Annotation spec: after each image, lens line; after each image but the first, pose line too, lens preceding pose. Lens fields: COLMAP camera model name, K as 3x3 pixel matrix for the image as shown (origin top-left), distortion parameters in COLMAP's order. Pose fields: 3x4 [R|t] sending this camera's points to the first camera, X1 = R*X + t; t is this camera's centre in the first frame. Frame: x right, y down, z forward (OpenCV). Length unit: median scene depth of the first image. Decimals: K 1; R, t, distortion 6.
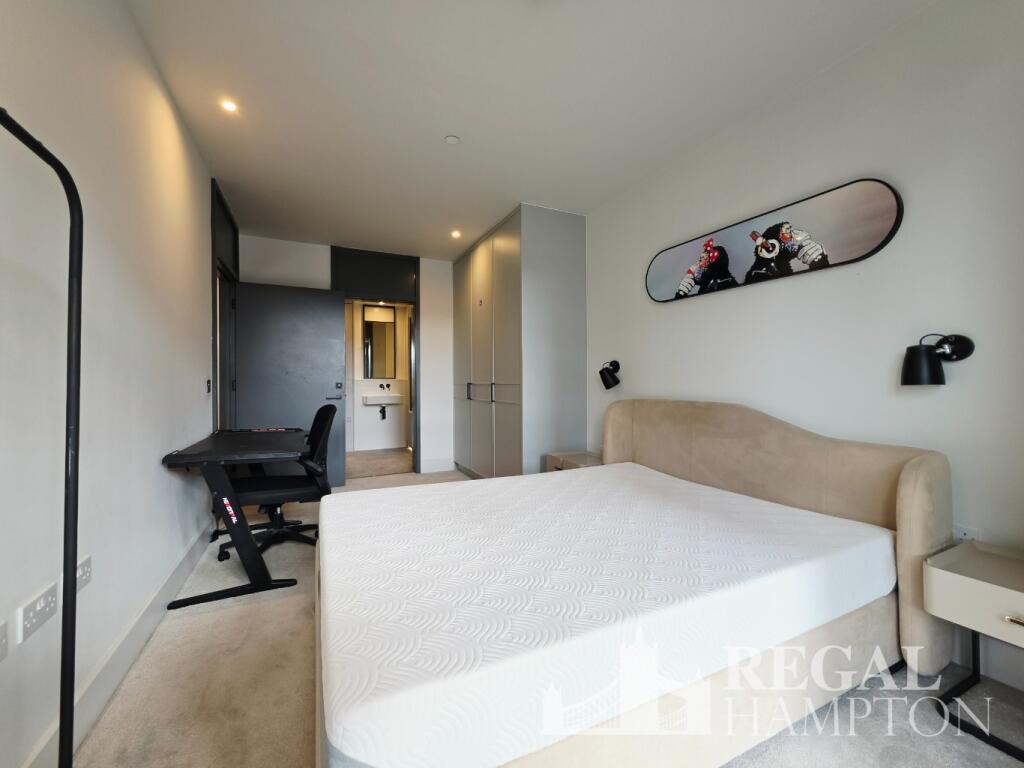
lens RADIAL K [[458.4, 0, 512.0], [0, 458.4, 384.0], [0, 0, 1]] dist [-0.000433, 0.000064]
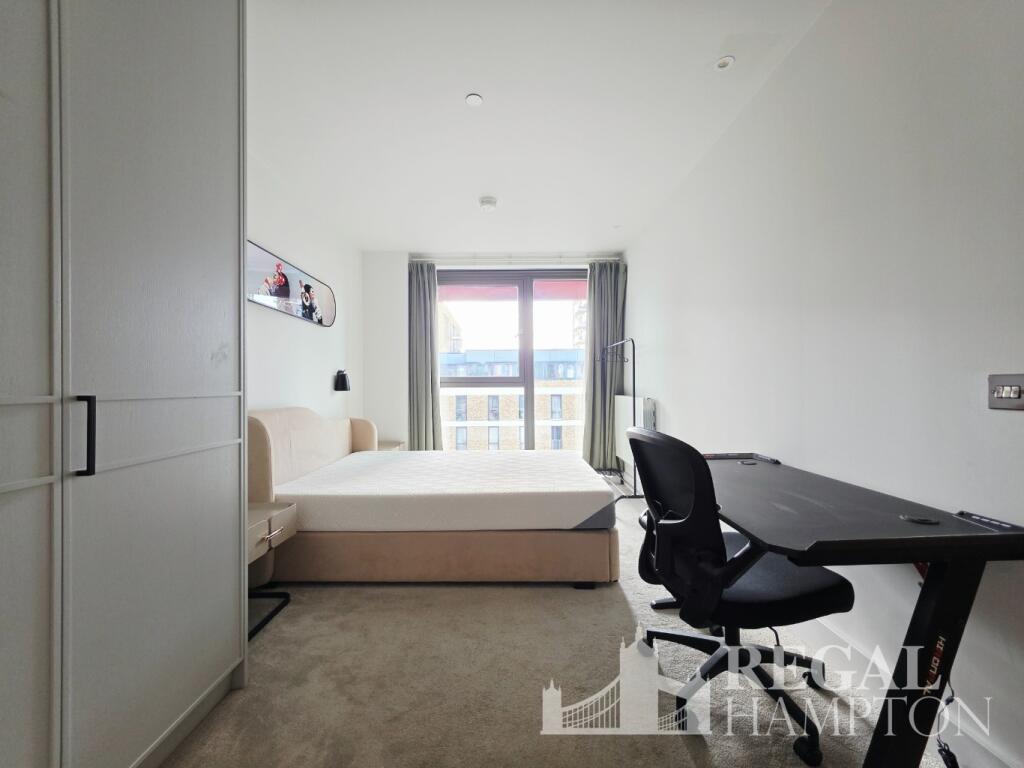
lens RADIAL K [[458.4, 0, 512.0], [0, 458.4, 384.0], [0, 0, 1]] dist [-0.000433, 0.000064]
pose [[-0.915479, 0.010550, 0.402227, -0.326201], [0.011660, 0.999932, 0.000313, -0.007577], [-0.402197, 0.004976, -0.915540, 1.084472]]
